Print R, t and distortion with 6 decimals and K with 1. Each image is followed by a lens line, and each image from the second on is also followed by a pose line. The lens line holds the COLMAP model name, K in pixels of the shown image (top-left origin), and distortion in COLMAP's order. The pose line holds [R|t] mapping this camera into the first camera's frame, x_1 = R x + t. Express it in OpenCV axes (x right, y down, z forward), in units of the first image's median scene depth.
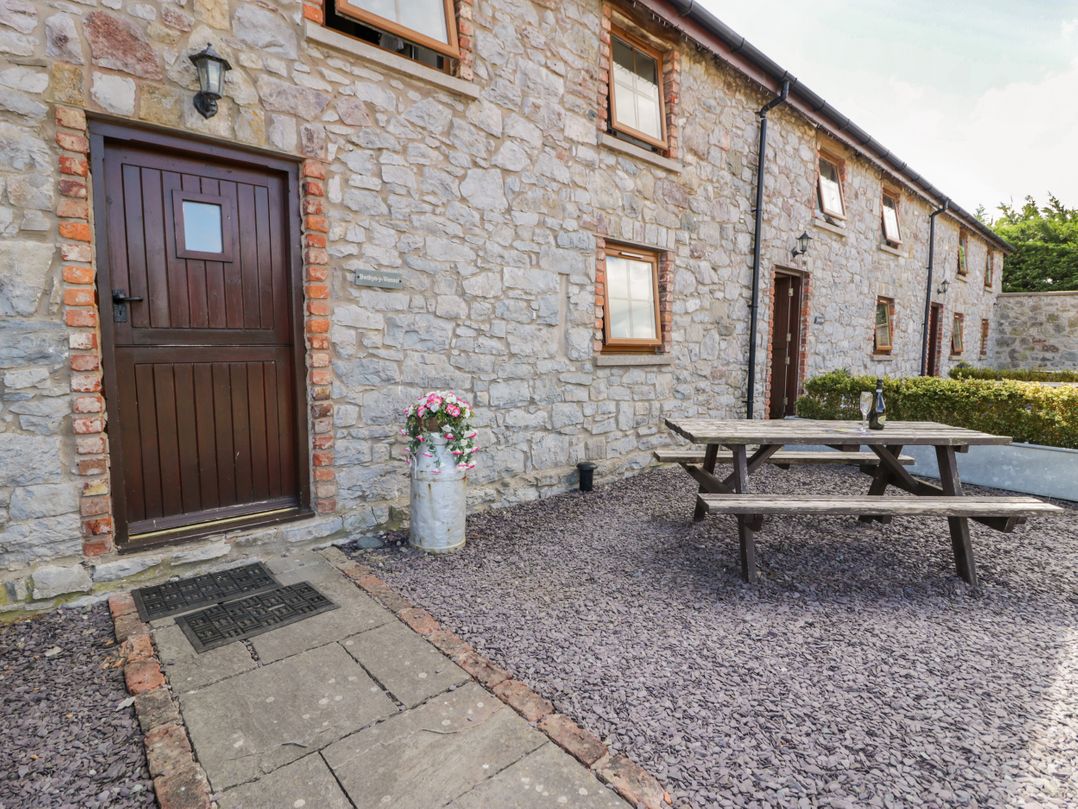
lens RADIAL K [[560.1, 0, 540.2], [0, 560.1, 404.8], [0, 0, 1]] dist [-0.005055, -0.010759]
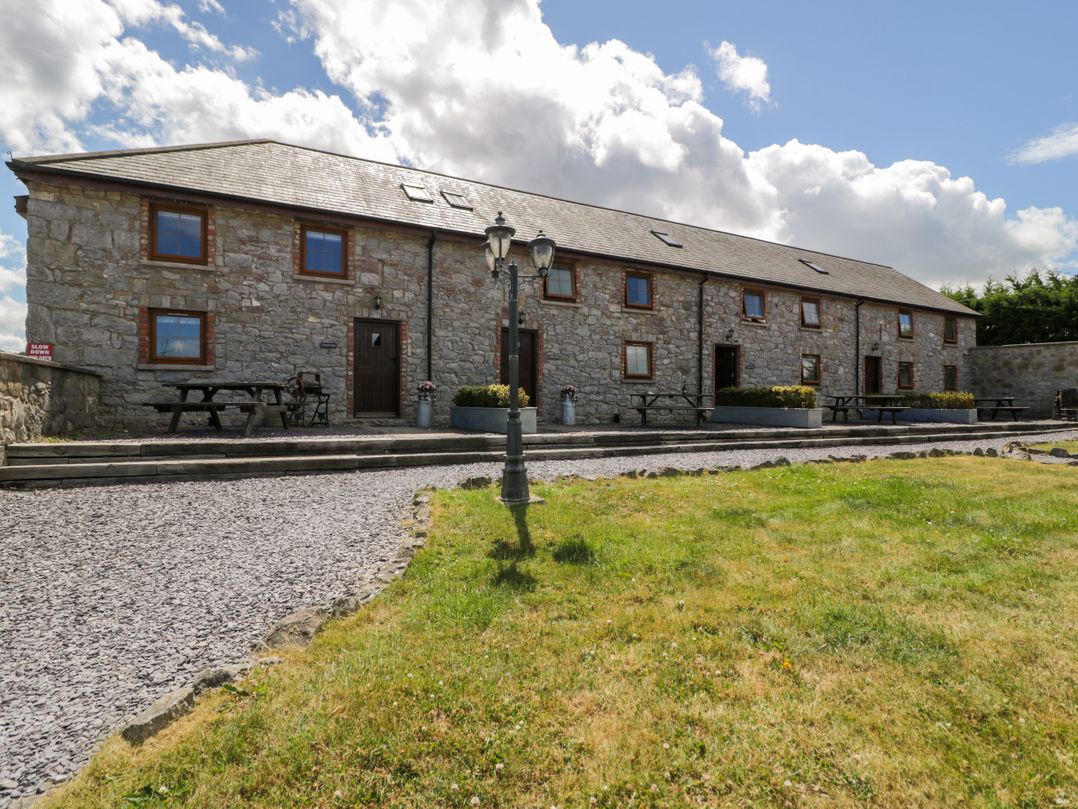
lens RADIAL K [[560.1, 0, 548.5], [0, 560.1, 410.8], [0, 0, 1]] dist [-0.005055, -0.010759]
pose [[0.971798, 0.001683, -0.235809, 0.429373], [-0.022811, 0.995956, -0.086898, 0.353549], [0.234709, 0.089826, 0.967906, -1.992557]]
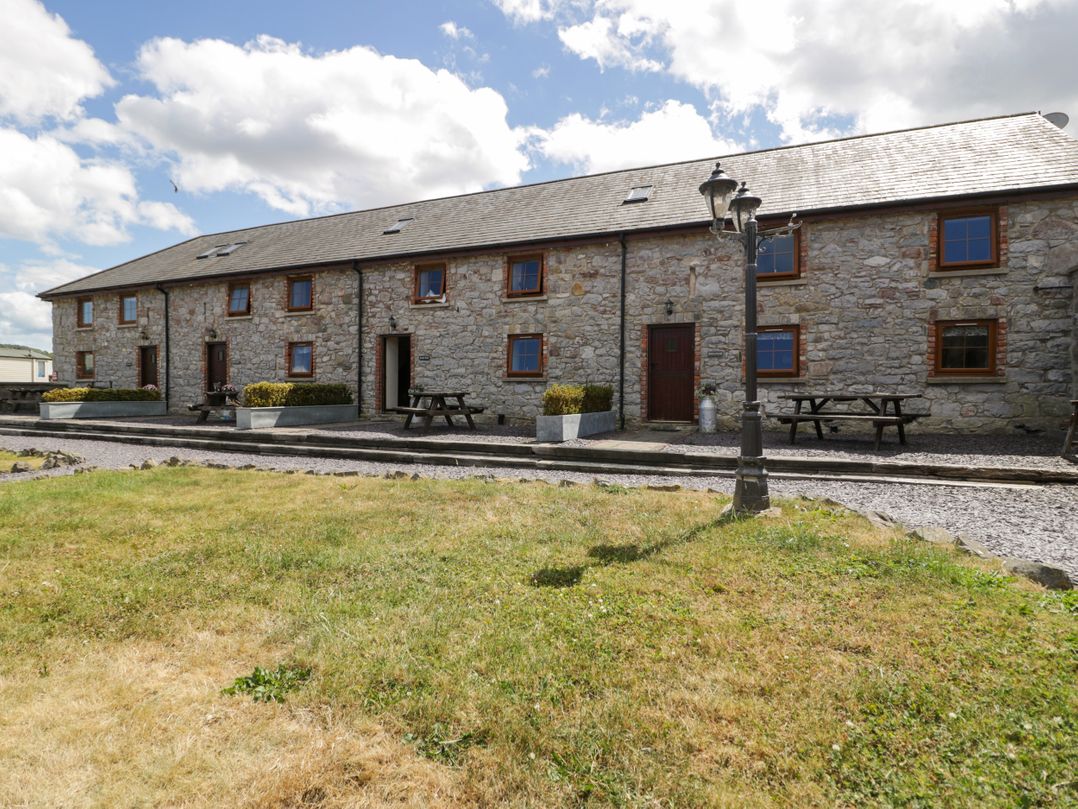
lens RADIAL K [[560.1, 0, 543.9], [0, 560.1, 403.0], [0, 0, 1]] dist [-0.005055, -0.010759]
pose [[0.422074, 0.008863, -0.906518, 3.731192], [-0.098168, 0.994519, -0.035984, 0.027281], [0.901231, 0.104179, 0.420631, 1.010978]]
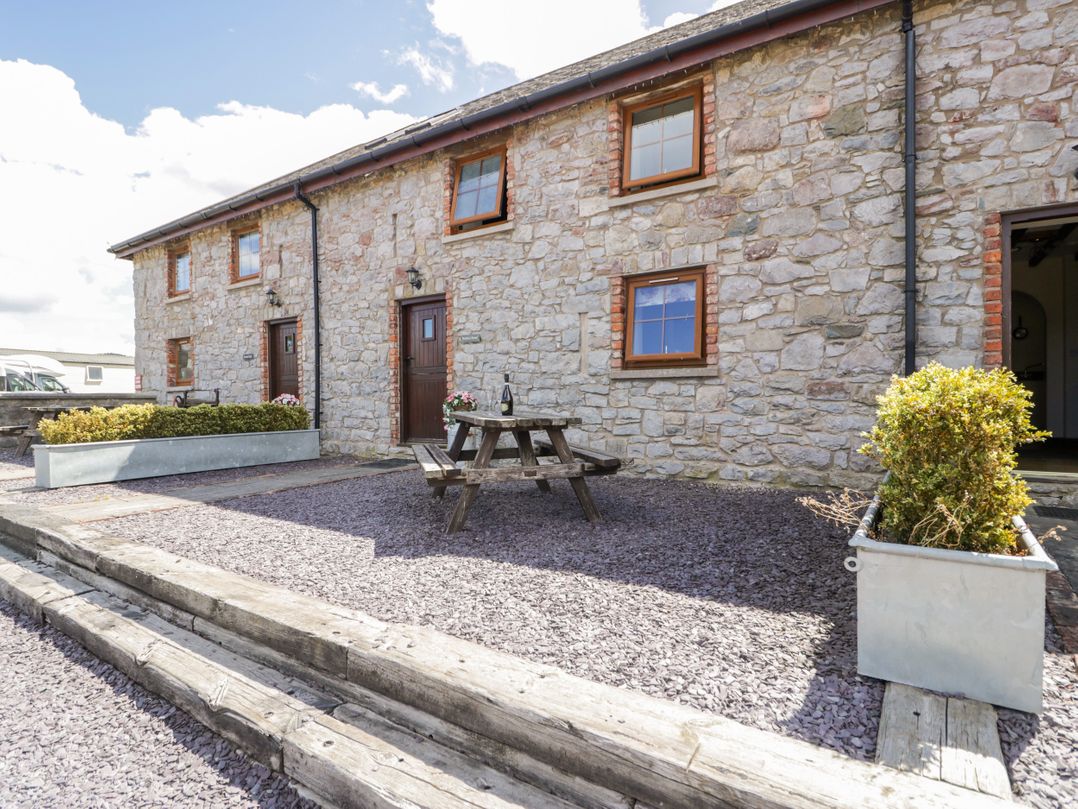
lens RADIAL K [[560.1, 0, 539.5], [0, 560.1, 408.5], [0, 0, 1]] dist [-0.005055, -0.010759]
pose [[0.257110, 0.004943, -0.966369, 1.276285], [-0.091062, 0.995661, -0.019135, 0.034994], [0.962082, 0.092920, 0.256445, 0.534752]]
